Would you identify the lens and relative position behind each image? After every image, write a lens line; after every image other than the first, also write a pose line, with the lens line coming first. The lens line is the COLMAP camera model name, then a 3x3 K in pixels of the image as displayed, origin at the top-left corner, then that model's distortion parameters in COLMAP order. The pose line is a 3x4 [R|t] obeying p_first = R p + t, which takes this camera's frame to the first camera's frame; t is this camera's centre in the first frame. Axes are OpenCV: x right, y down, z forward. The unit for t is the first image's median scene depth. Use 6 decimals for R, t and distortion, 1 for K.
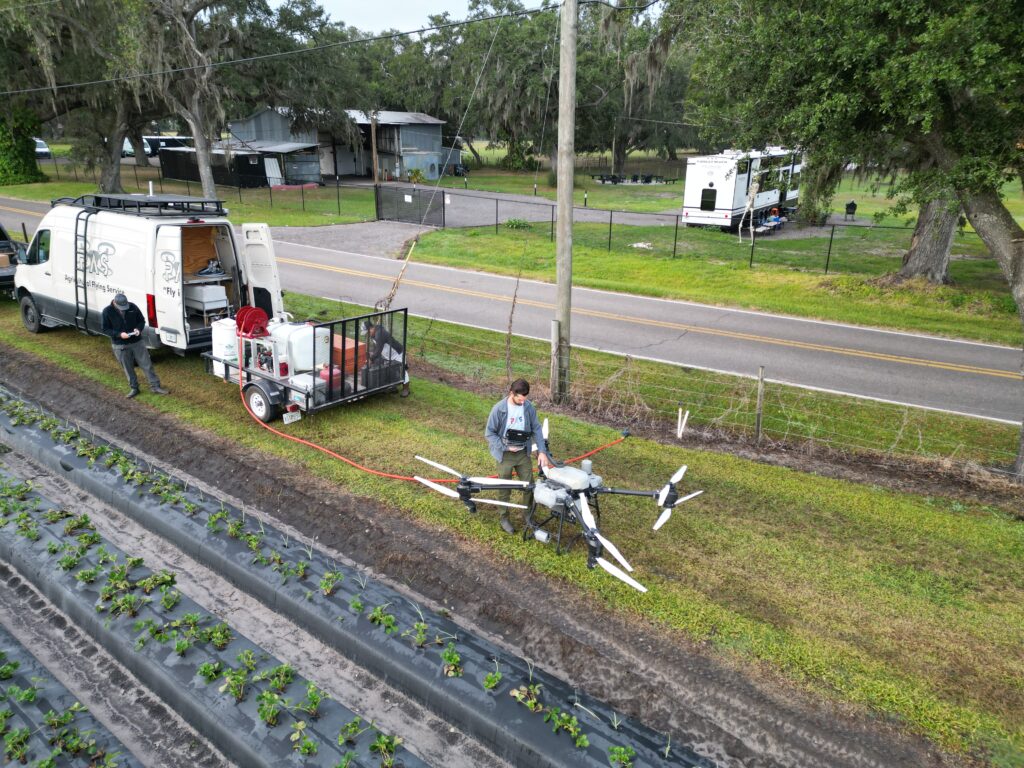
lens RADIAL K [[708.9, 0, 509.8], [0, 708.9, 381.8], [0, 0, 1]] dist [0.090065, -0.090240]
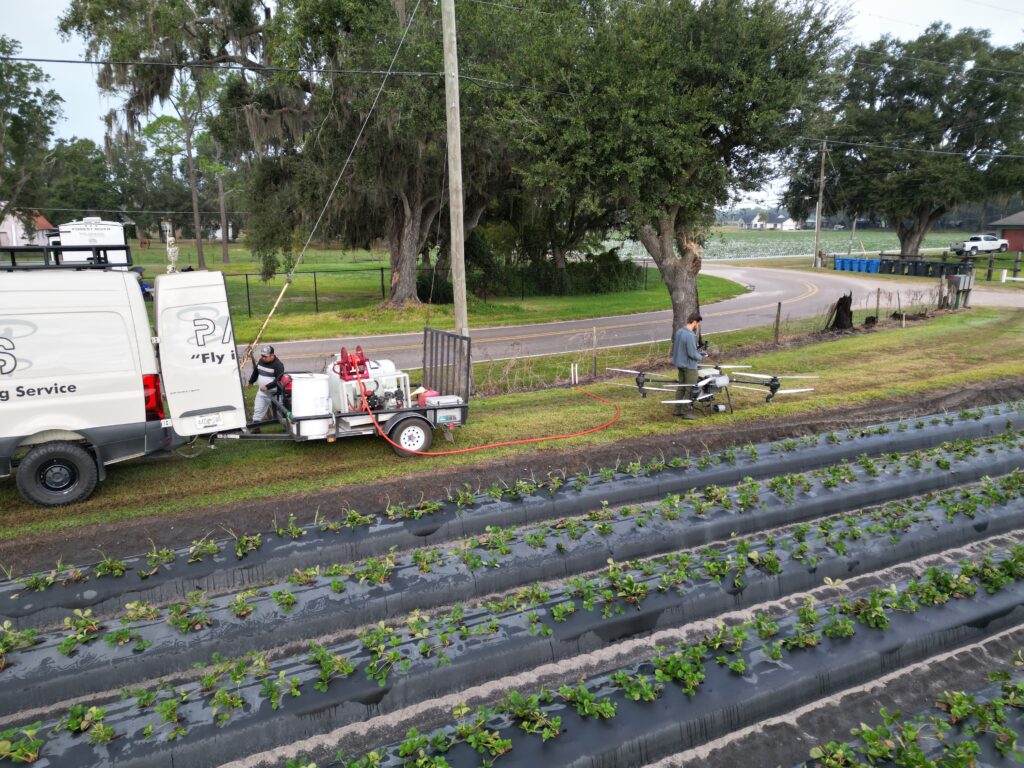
lens RADIAL K [[708.9, 0, 509.8], [0, 708.9, 381.8], [0, 0, 1]] dist [0.090065, -0.090240]
pose [[0.454630, -0.204398, 0.866910, -0.597778], [0.296782, 0.952455, 0.068927, -0.036271], [-0.839781, 0.225947, 0.493676, 0.224240]]
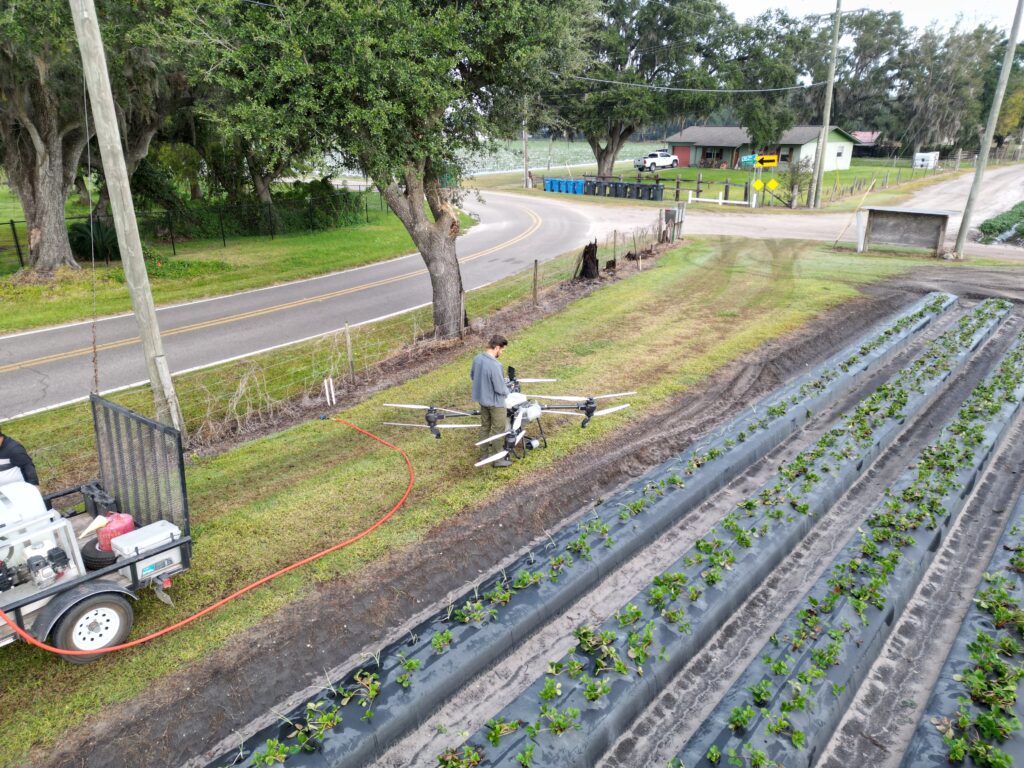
lens RADIAL K [[708.9, 0, 509.8], [0, 708.9, 381.8], [0, 0, 1]] dist [0.090065, -0.090240]
pose [[0.070779, -0.343436, 0.936505, -0.431155], [0.326960, 0.894979, 0.303496, -0.111959], [-0.942384, 0.284719, 0.175635, 0.298267]]
